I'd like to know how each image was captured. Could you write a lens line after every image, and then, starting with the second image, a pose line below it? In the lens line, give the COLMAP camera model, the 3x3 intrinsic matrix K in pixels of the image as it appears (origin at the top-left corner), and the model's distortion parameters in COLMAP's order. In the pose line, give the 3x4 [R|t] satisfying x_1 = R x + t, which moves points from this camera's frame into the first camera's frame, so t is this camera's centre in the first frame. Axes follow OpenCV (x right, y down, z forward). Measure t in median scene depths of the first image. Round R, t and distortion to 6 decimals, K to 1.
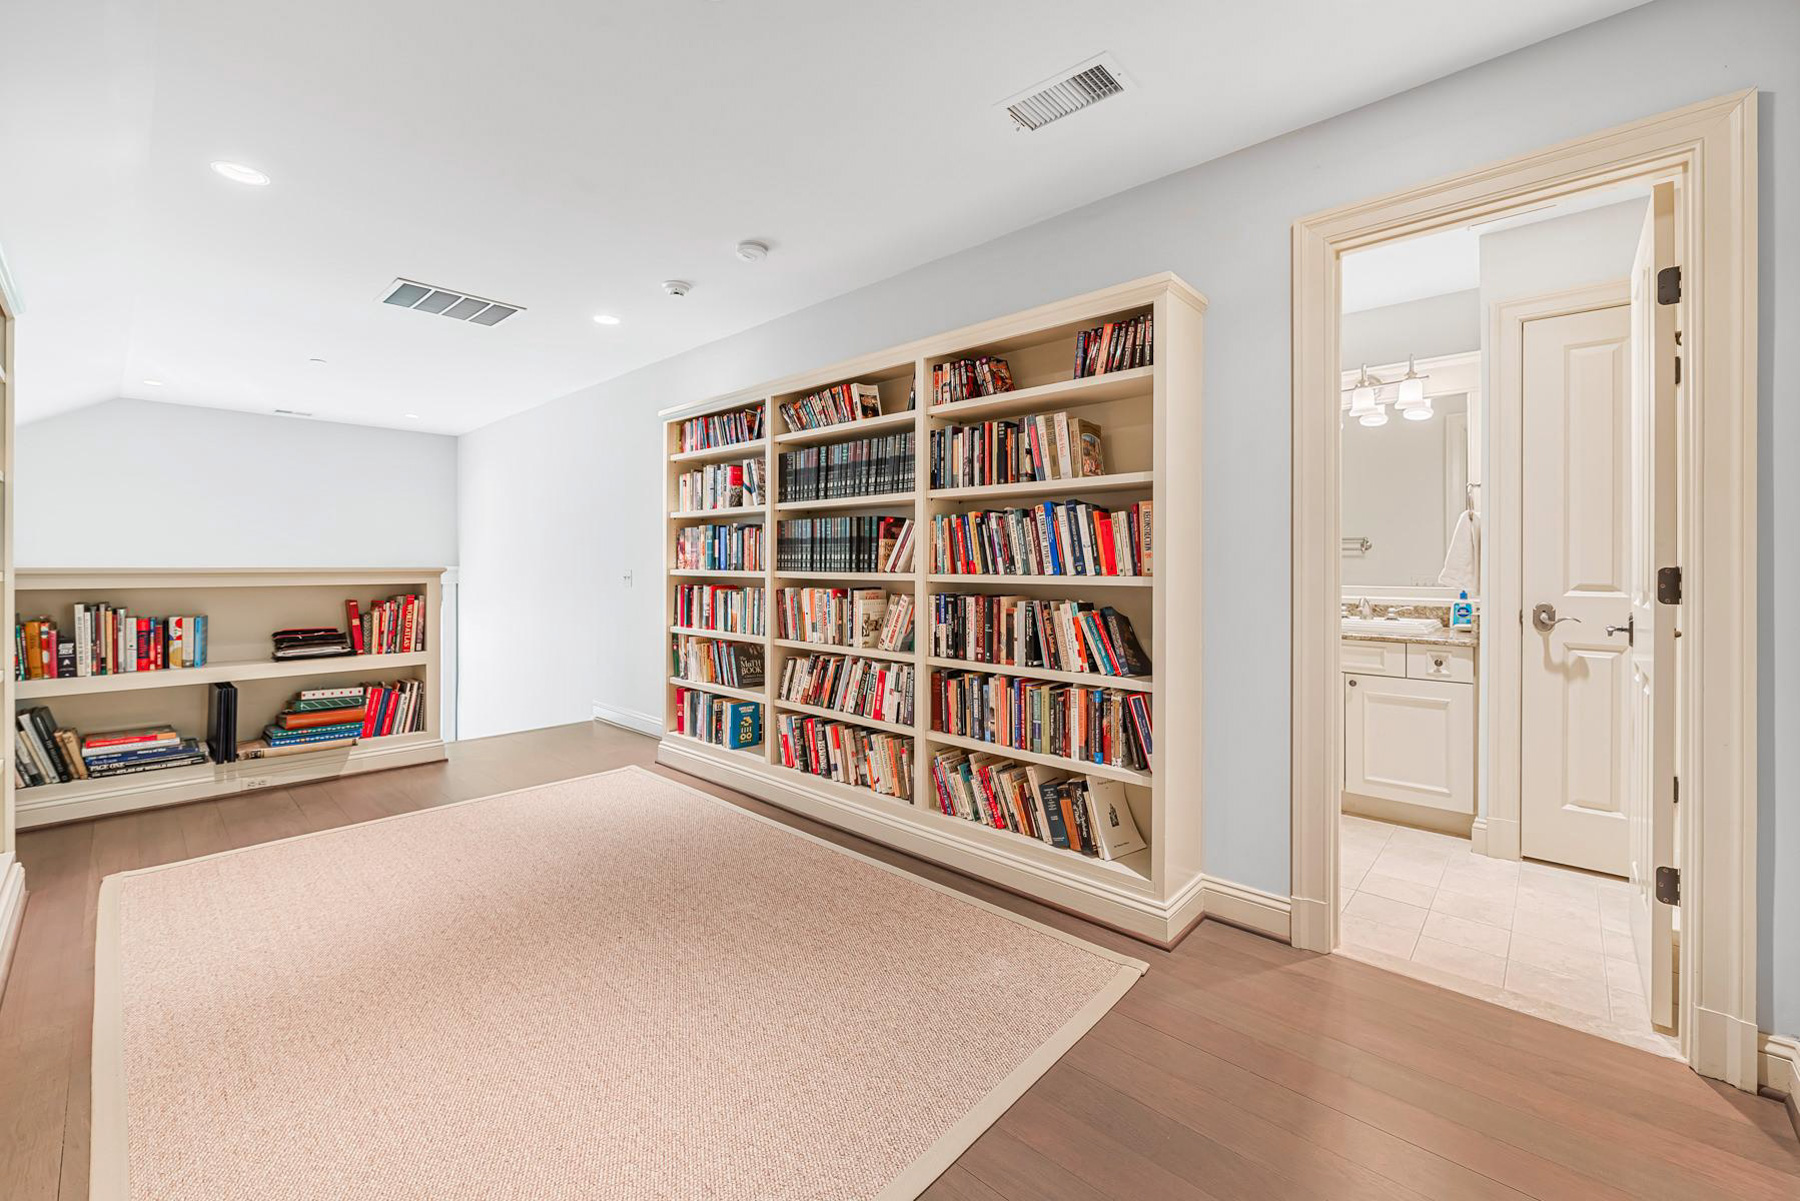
lens RADIAL K [[701.1, 0, 927.8], [0, 701.1, 557.1], [0, 0, 1]] dist [0.001178, 0.000027]
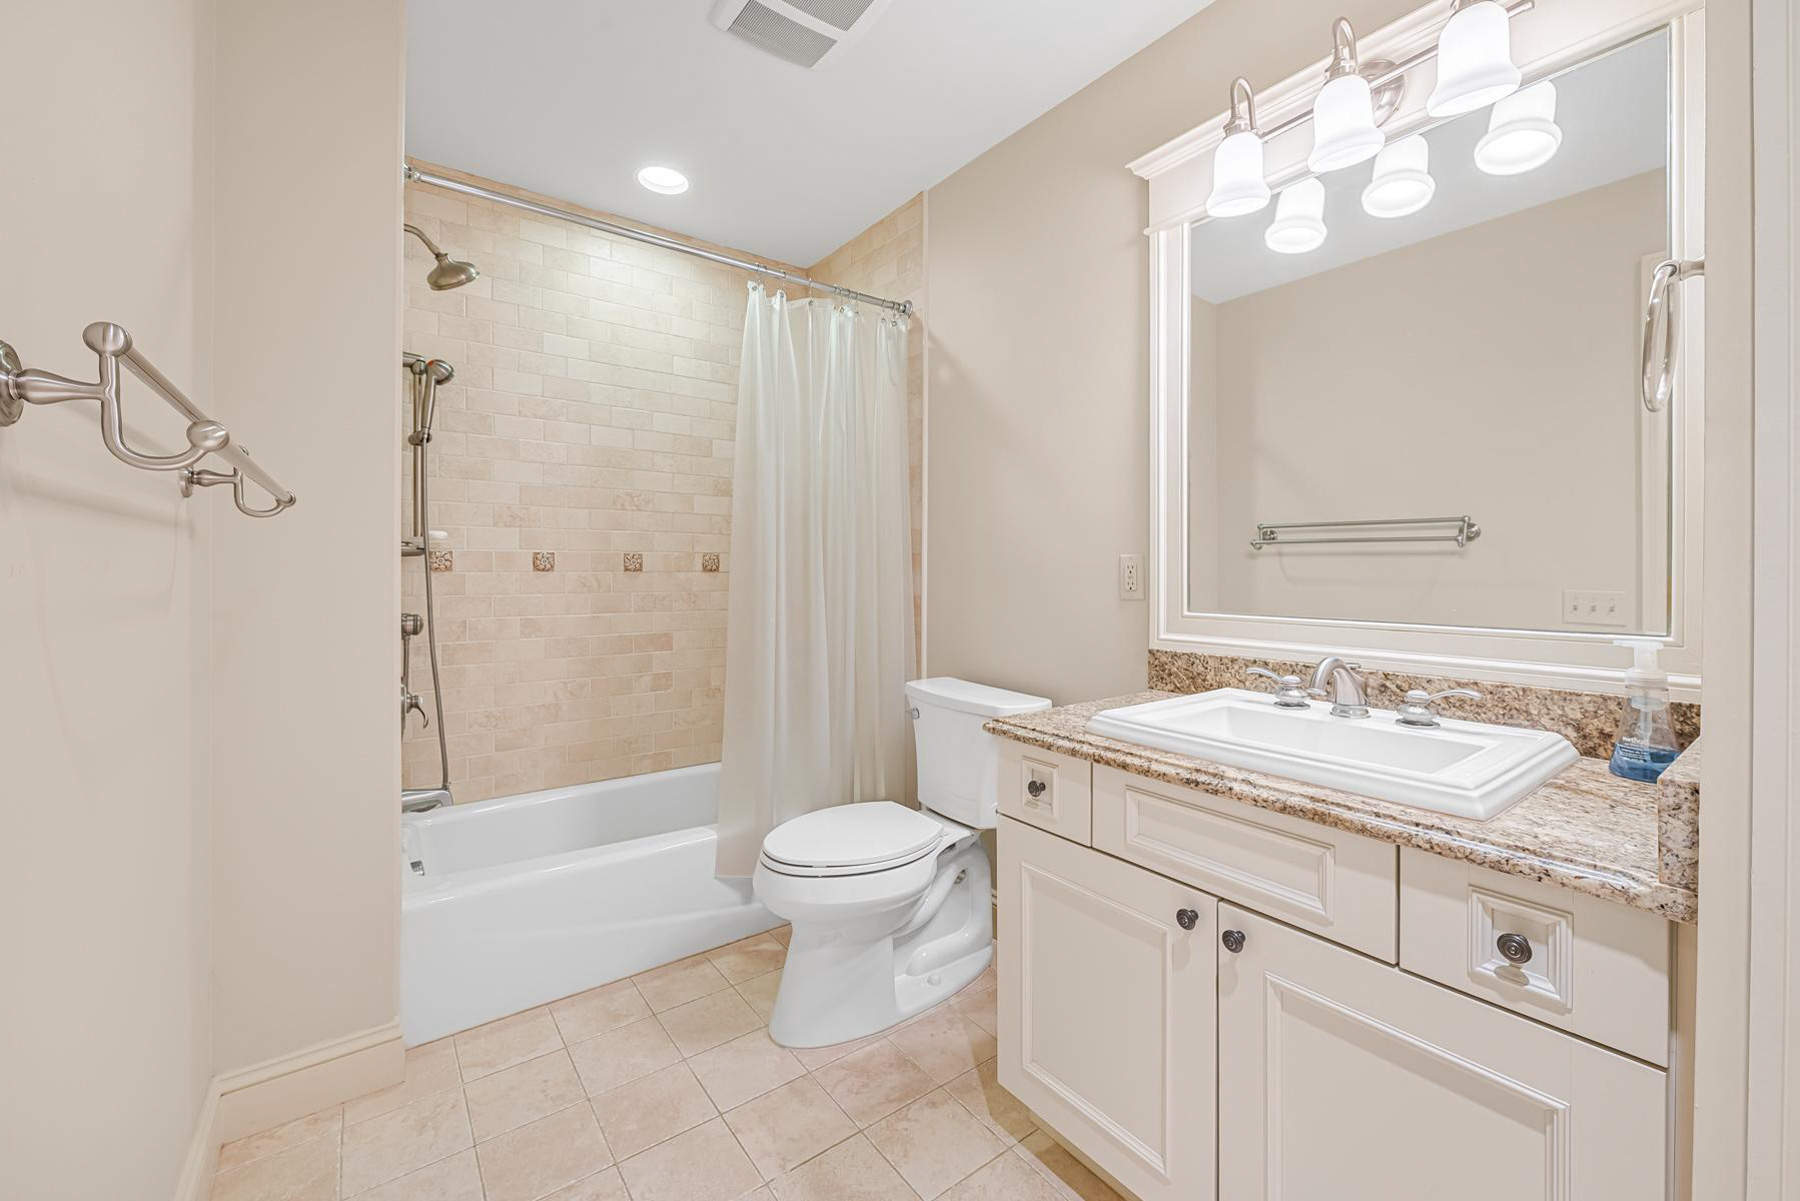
lens RADIAL K [[721.5, 0, 907.0], [0, 721.5, 566.4], [0, 0, 1]] dist [-0.010936, -0.000241]
pose [[0.981314, -0.001617, -0.192404, 0.522125], [0.002172, 0.999994, 0.002673, 0.011479], [0.192399, -0.003041, 0.981312, 0.654928]]
